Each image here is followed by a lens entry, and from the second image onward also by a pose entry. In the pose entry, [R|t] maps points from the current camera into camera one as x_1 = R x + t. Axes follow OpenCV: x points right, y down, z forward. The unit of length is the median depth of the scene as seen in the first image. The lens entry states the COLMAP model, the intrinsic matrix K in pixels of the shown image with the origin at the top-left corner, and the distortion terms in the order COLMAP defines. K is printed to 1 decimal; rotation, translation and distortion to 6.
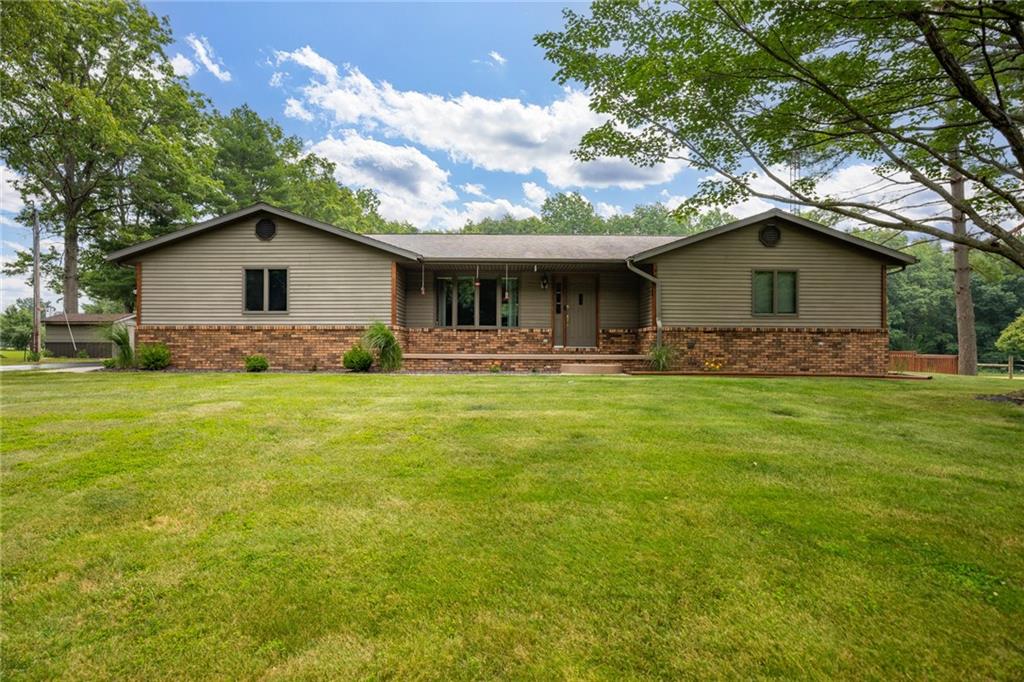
lens RADIAL K [[528.2, 0, 512.6], [0, 528.2, 342.7], [0, 0, 1]] dist [-0.020632, 0.000586]
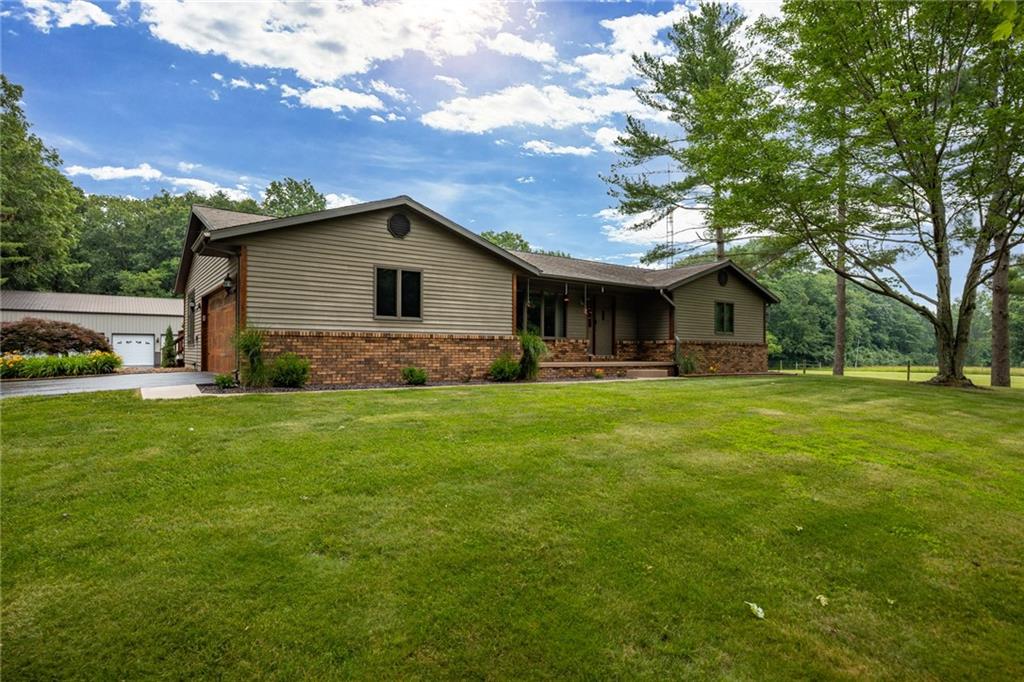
lens RADIAL K [[544.7, 0, 516.2], [0, 544.7, 340.1], [0, 0, 1]] dist [-0.003102, -0.000289]
pose [[0.807808, 0.013643, 0.589288, -0.851199], [-0.009617, 0.999904, -0.009966, -0.013169], [-0.589367, 0.002383, 0.807862, 0.130680]]
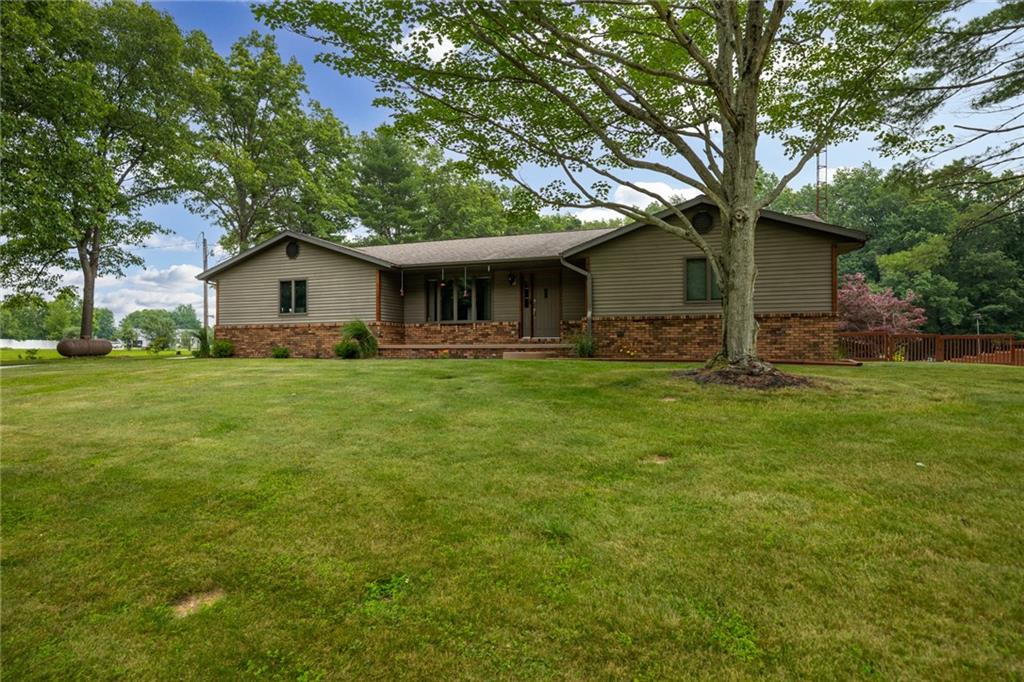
lens RADIAL K [[590.8, 0, 518.2], [0, 590.8, 343.1], [0, 0, 1]] dist [-0.003918, 0.001070]
pose [[0.937334, -0.011500, -0.348242, 0.555570], [0.010910, 0.999934, -0.003656, 0.025690], [0.348261, -0.000373, 0.937398, -0.171879]]
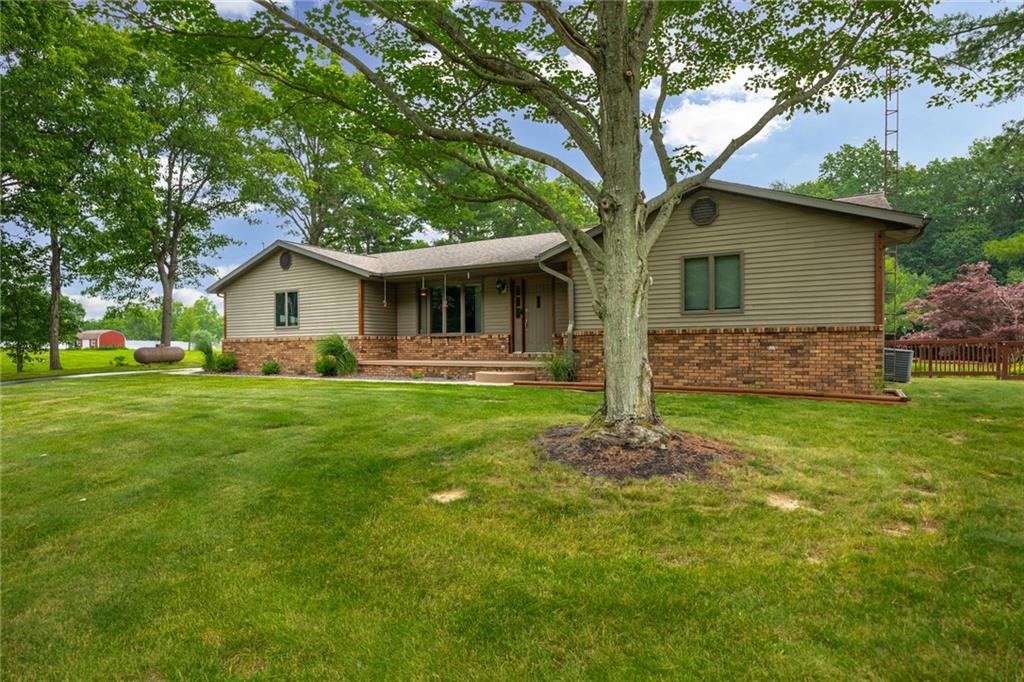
lens RADIAL K [[579.1, 0, 515.7], [0, 579.1, 351.7], [0, 0, 1]] dist [-0.008680, -0.000875]
pose [[0.853221, -0.005883, -0.521516, 0.707606], [0.017134, 0.999713, 0.016755, -0.012988], [0.521268, -0.023232, 0.853077, 0.109975]]
